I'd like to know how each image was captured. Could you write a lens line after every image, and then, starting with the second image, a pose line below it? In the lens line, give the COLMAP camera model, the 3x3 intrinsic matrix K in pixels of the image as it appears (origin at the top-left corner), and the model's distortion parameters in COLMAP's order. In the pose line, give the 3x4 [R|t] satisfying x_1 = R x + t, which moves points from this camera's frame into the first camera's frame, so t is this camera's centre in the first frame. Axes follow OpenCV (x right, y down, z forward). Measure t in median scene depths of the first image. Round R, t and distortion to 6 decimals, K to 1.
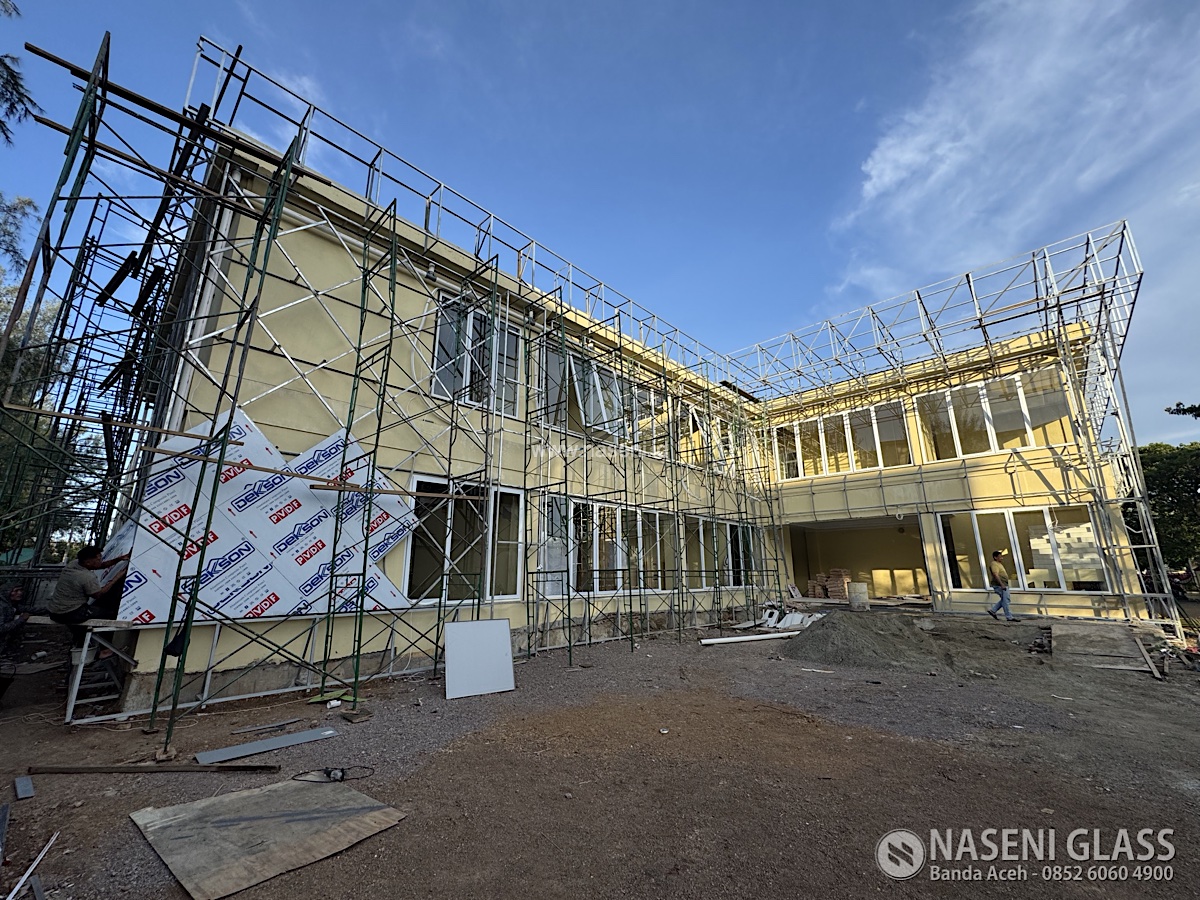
lens RADIAL K [[480.5, 0, 597.2], [0, 480.5, 452.3], [0, 0, 1]] dist [-0.000522, -0.000098]
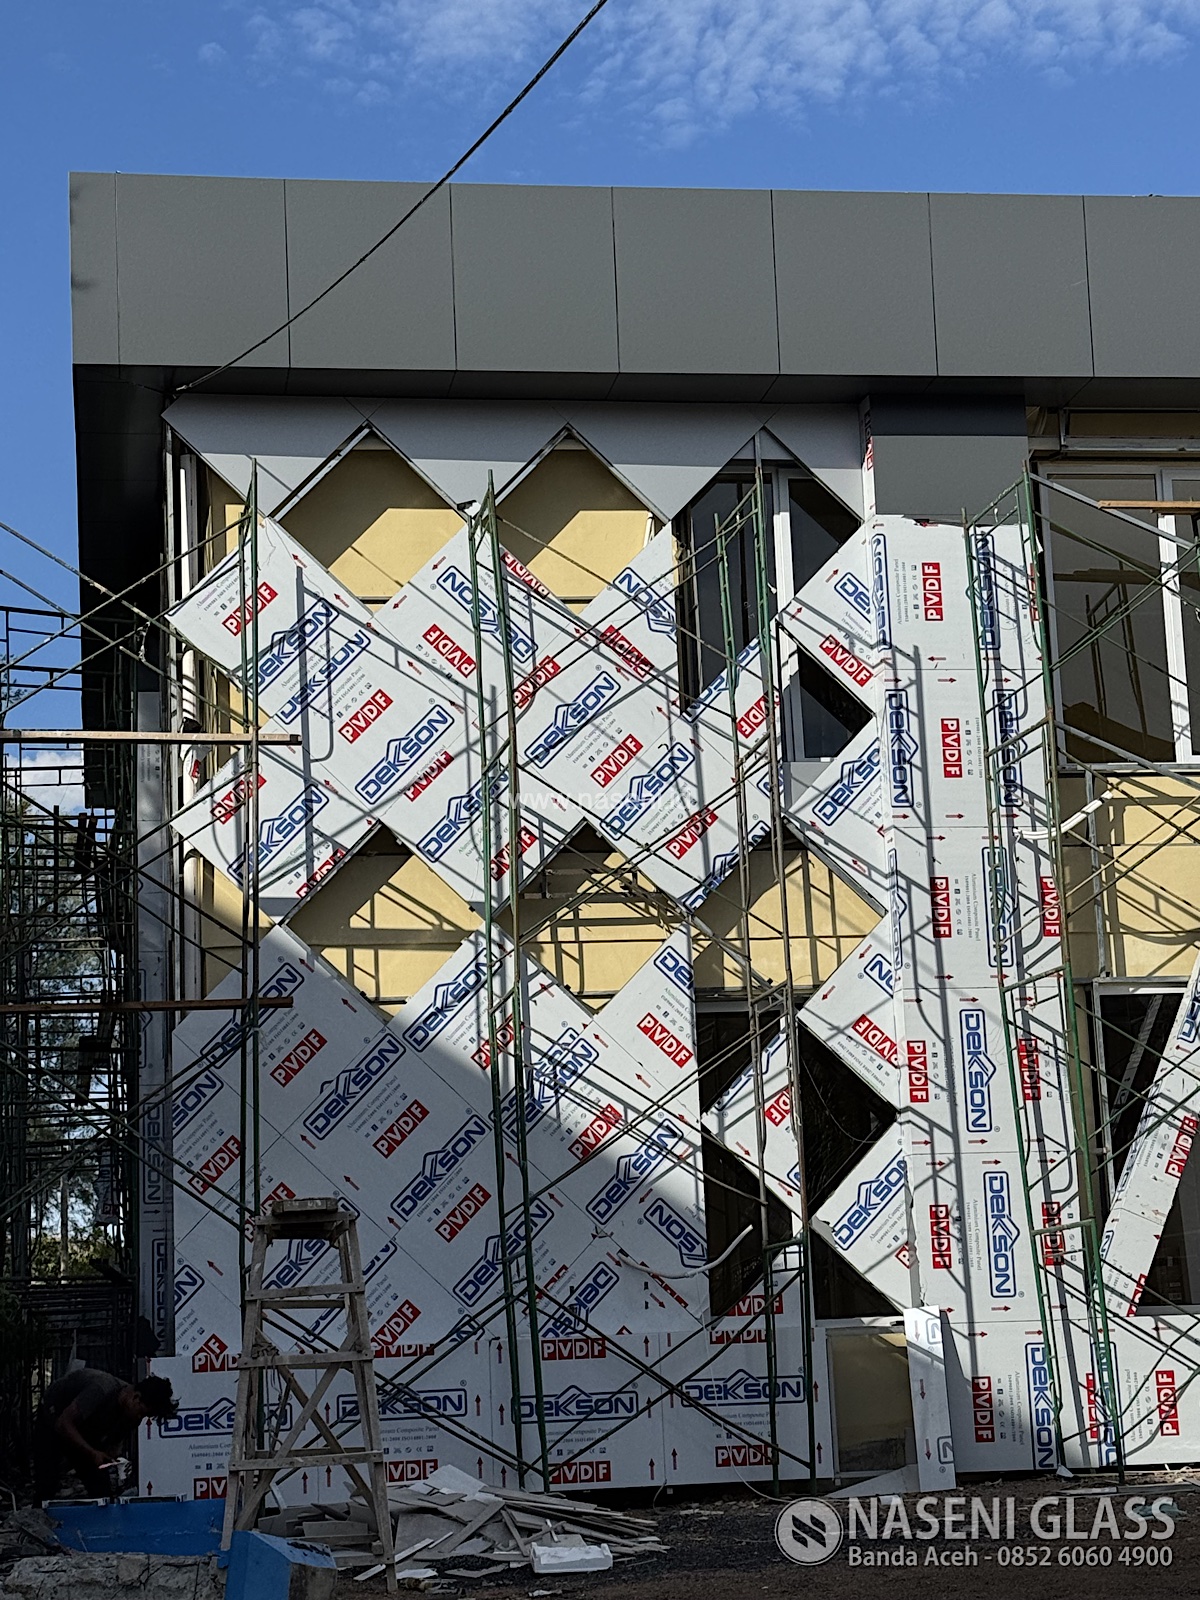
lens RADIAL K [[2959.0, 0, 600.3], [0, 2959.0, 798.6], [0, 0, 1]] dist [0.134337, 0.000000]
pose [[0.804377, -0.127670, -0.580240, 1.279844], [0.179912, 0.983126, 0.033093, -0.265687], [0.566224, -0.131011, 0.813773, -1.251383]]
